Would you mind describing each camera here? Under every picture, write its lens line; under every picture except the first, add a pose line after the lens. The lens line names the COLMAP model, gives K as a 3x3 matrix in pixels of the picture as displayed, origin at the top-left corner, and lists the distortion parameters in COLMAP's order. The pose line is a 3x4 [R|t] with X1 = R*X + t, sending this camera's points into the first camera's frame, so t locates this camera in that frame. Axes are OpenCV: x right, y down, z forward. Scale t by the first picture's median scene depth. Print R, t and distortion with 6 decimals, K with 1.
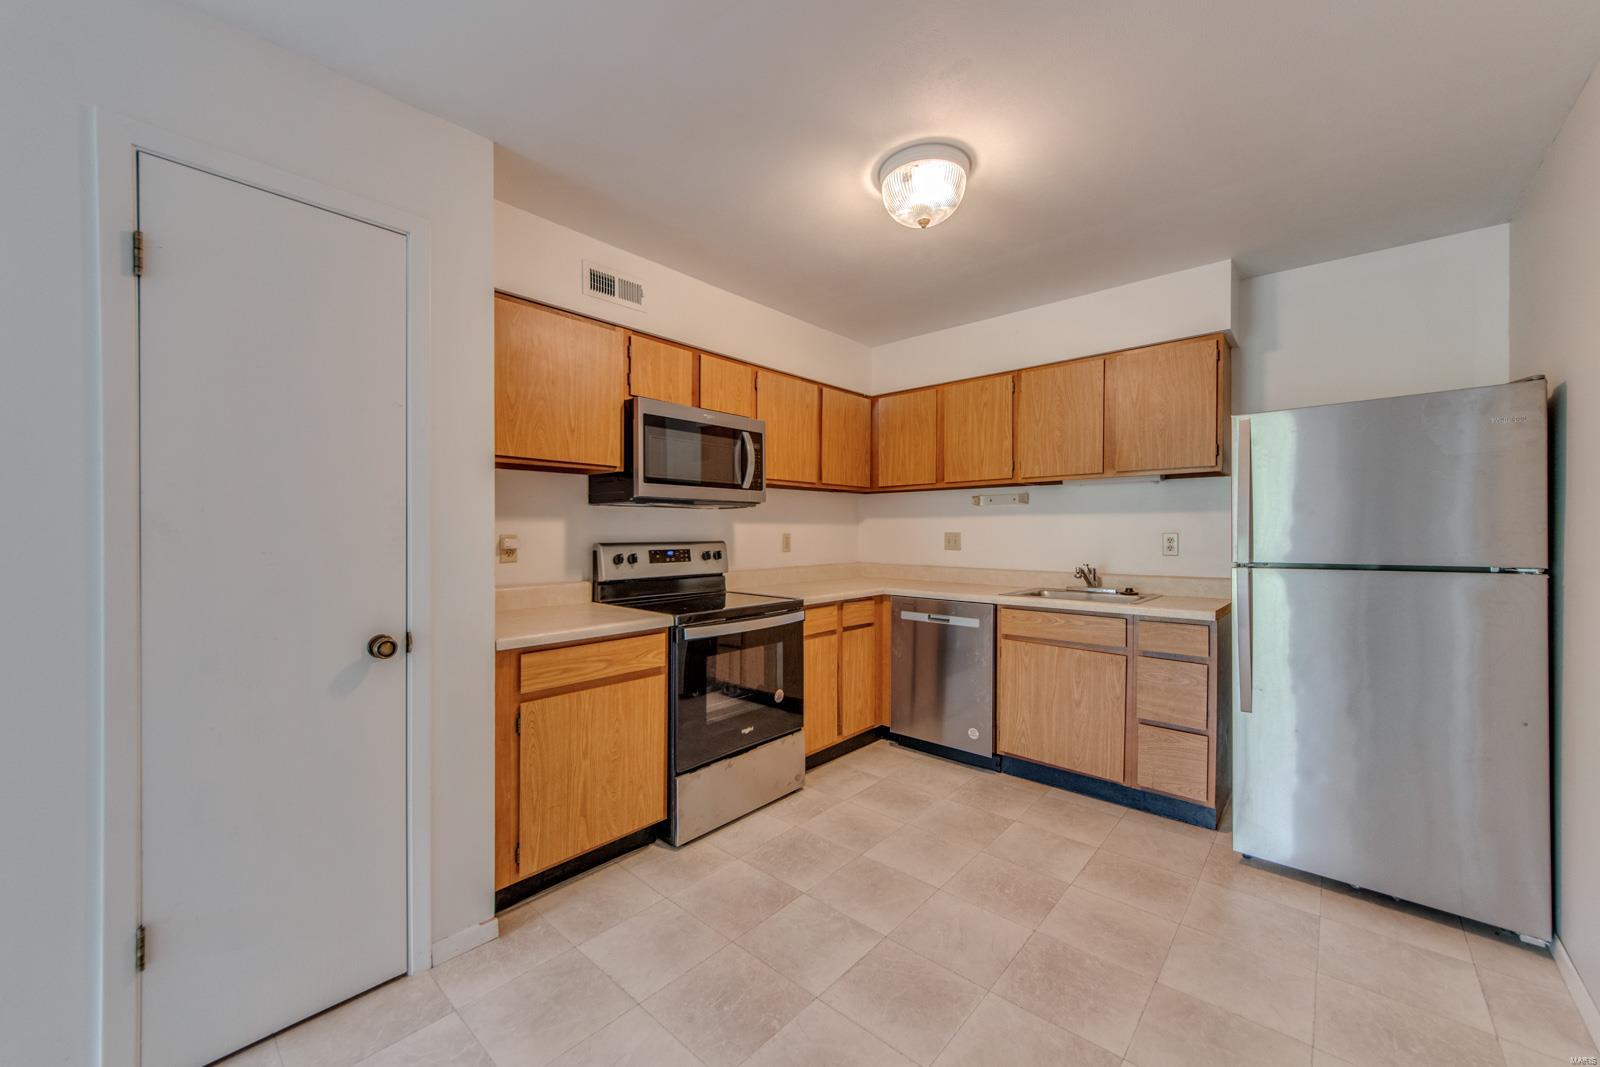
lens RADIAL K [[617.9, 0, 800.0], [0, 617.9, 533.5], [0, 0, 1]] dist [0.001844, 0.000148]
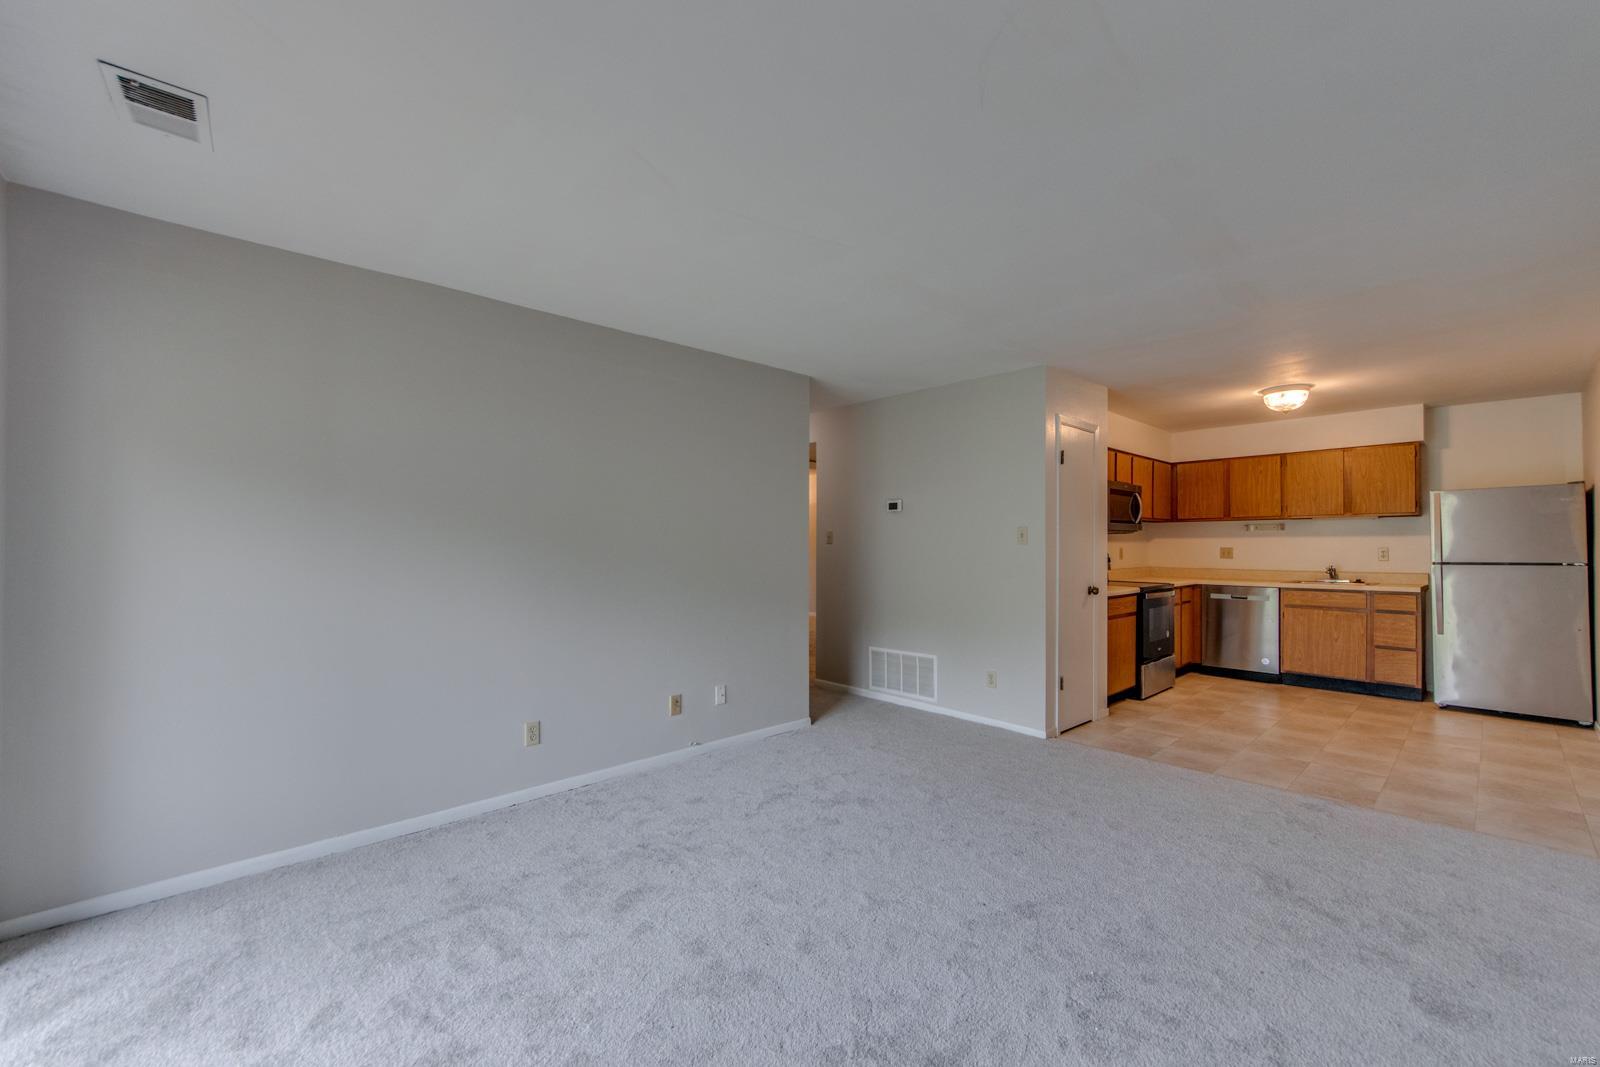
lens RADIAL K [[673.4, 0, 800.0], [0, 673.4, 533.5], [0, 0, 1]] dist [0.004625, 0.000550]
pose [[0.996615, -0.000883, -0.082211, -1.031434], [-0.000898, 0.999766, -0.021621, 0.001853], [0.082211, 0.021622, 0.996380, -1.209152]]
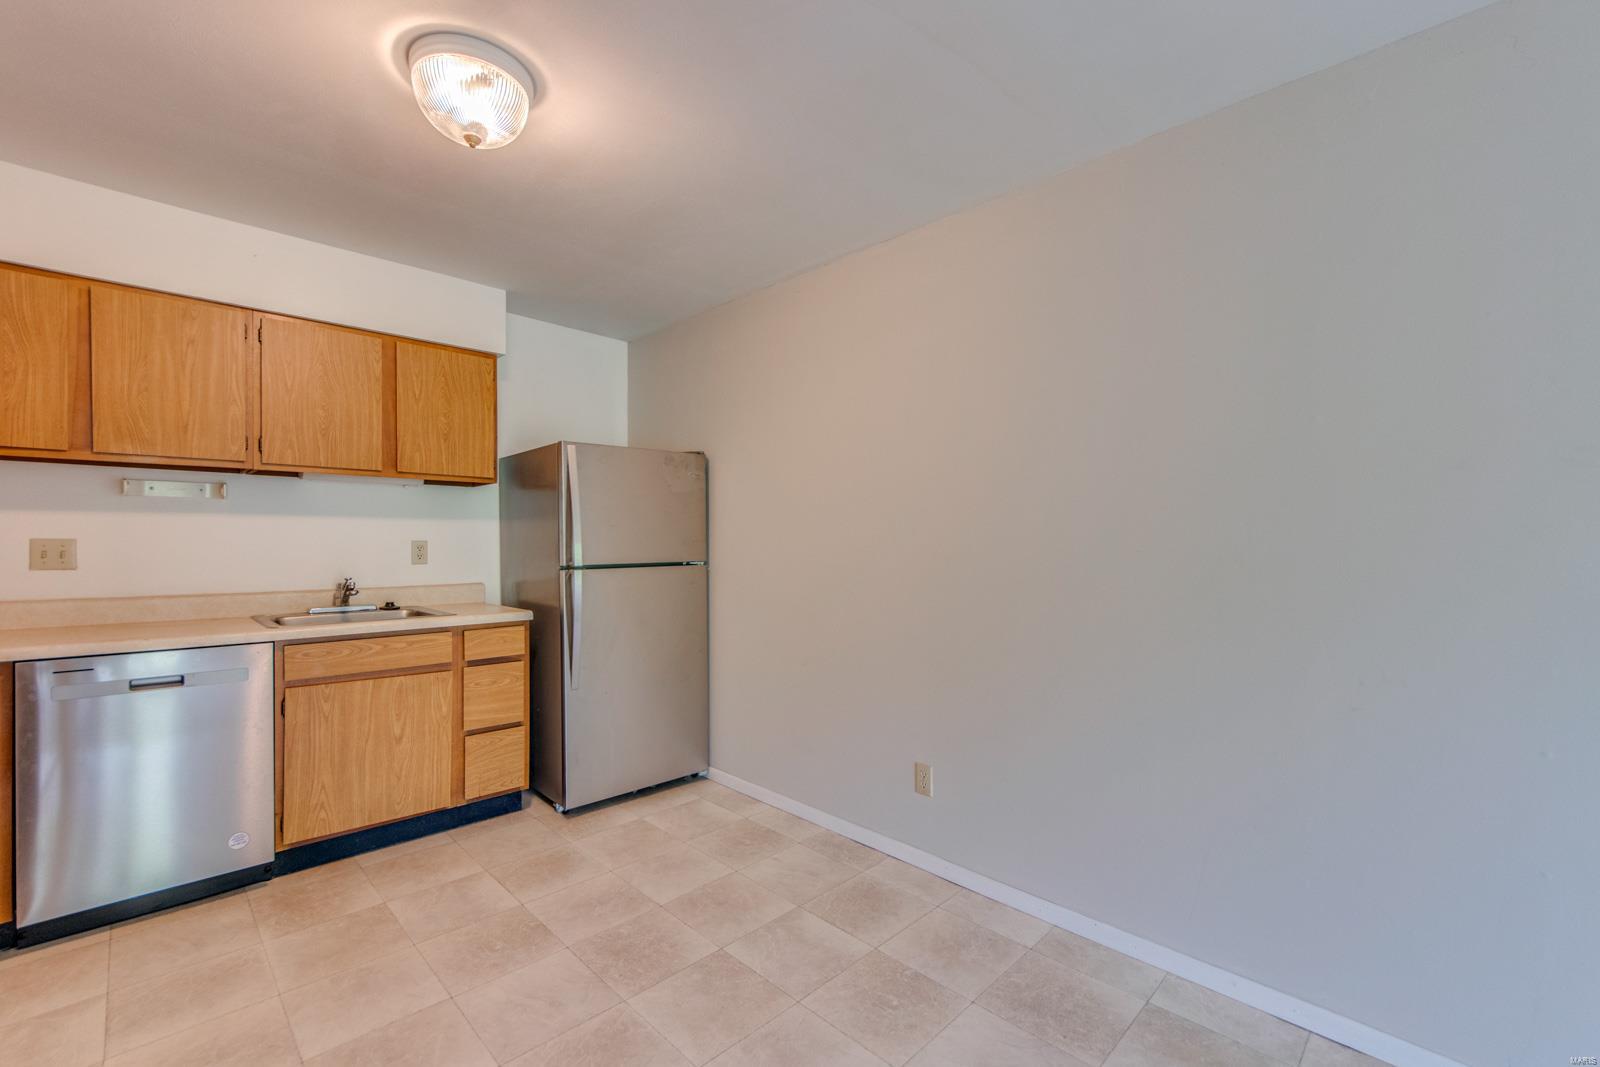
lens RADIAL K [[674.6, 0, 793.8], [0, 674.6, 555.7], [0, 0, 1]] dist [-0.002021, -0.000112]
pose [[0.069890, -0.022119, 0.997309, -0.462239], [-0.001620, 0.999750, 0.022287, -0.001598], [-0.997553, -0.003173, 0.069837, 0.408132]]
